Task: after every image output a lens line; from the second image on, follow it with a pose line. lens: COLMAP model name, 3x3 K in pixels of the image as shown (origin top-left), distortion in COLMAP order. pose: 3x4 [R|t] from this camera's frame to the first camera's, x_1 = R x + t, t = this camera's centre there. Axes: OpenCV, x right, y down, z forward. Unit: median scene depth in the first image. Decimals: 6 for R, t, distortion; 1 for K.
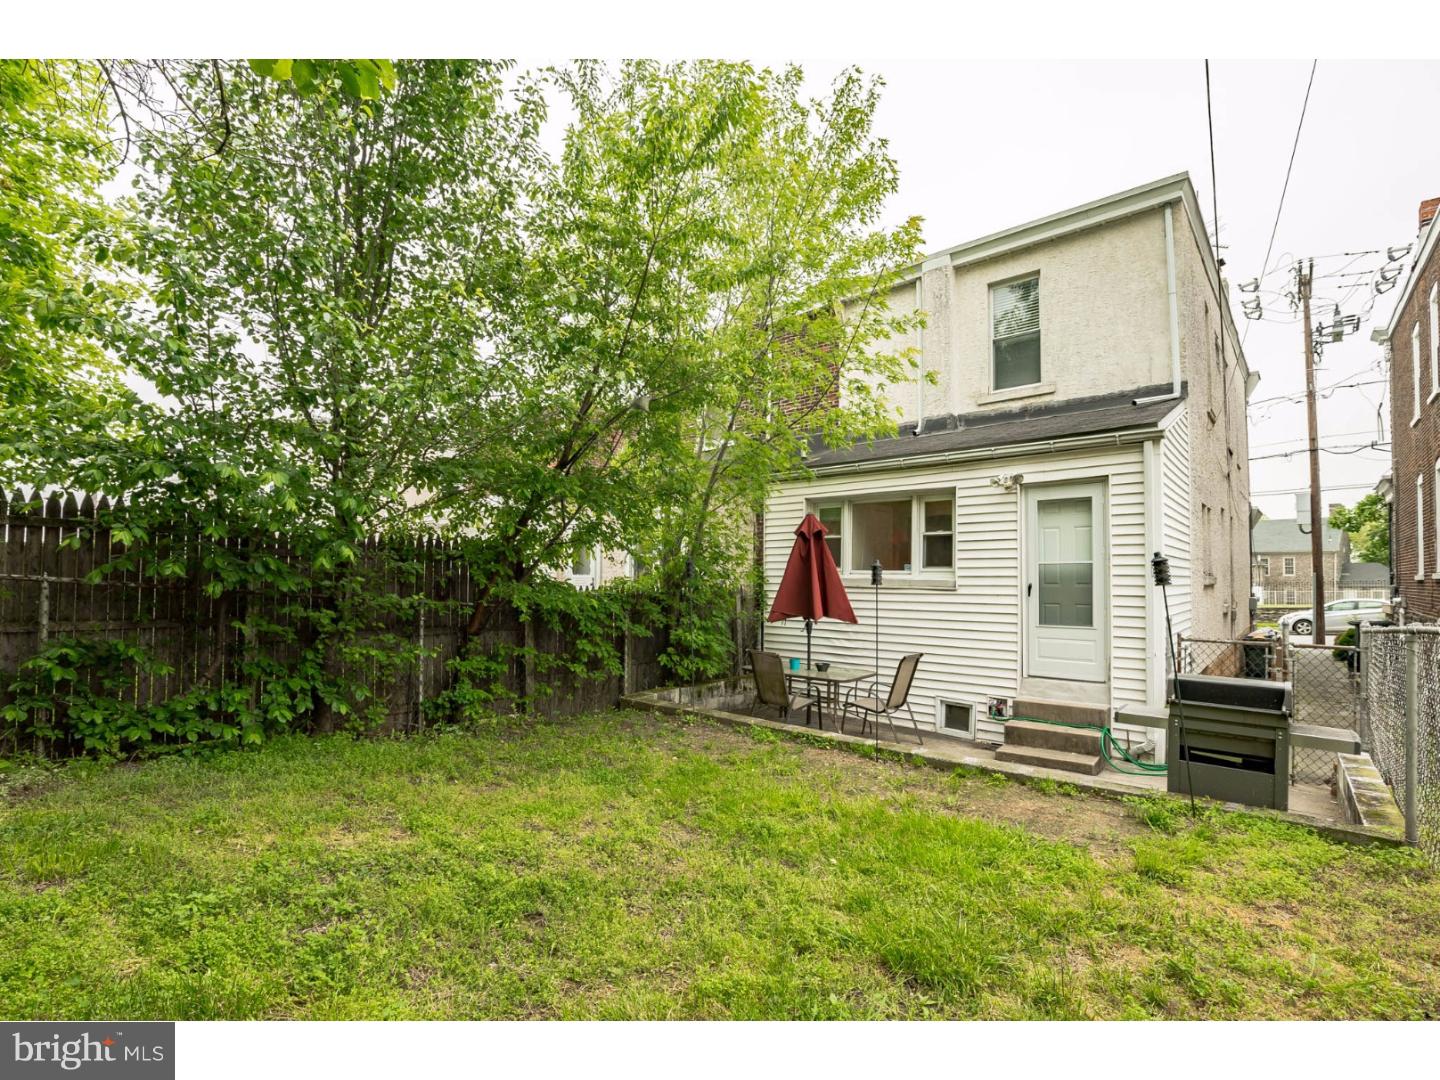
lens RADIAL K [[679.7, 0, 729.2], [0, 679.7, 544.8], [0, 0, 1]] dist [-0.025288, 0.004192]
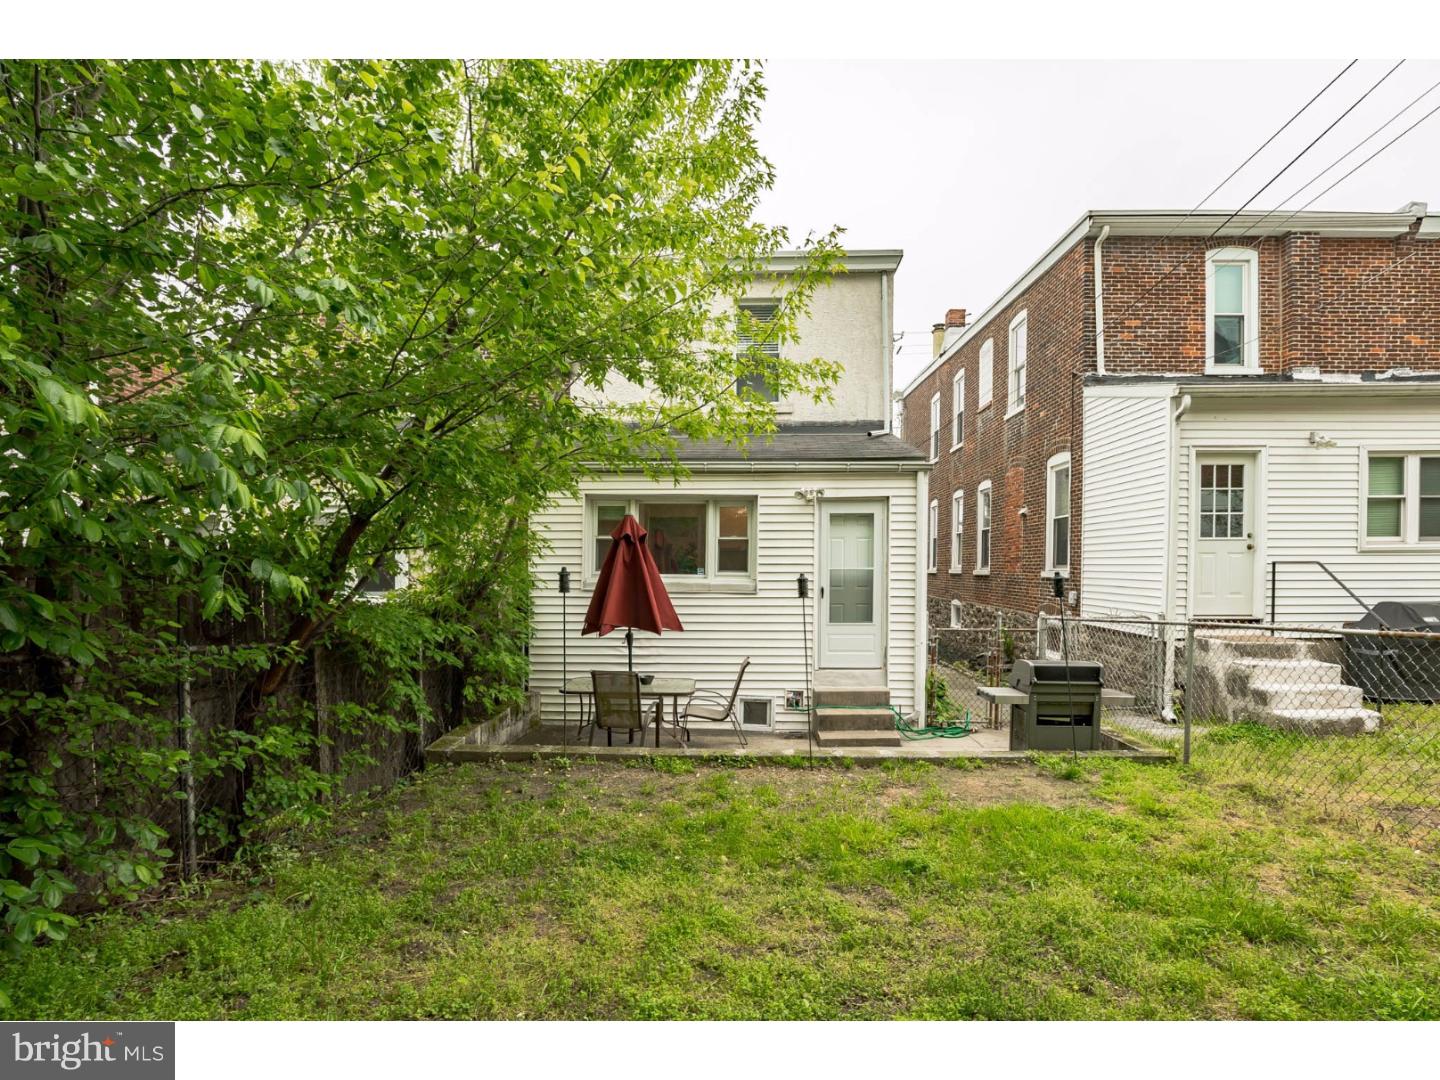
lens RADIAL K [[679.7, 0, 745.8], [0, 679.7, 567.1], [0, 0, 1]] dist [-0.025288, 0.004192]
pose [[0.769551, -0.005617, 0.638561, -0.384112], [-0.029215, 0.998605, 0.043992, -0.021996], [-0.637917, -0.052510, 0.768313, 0.217755]]
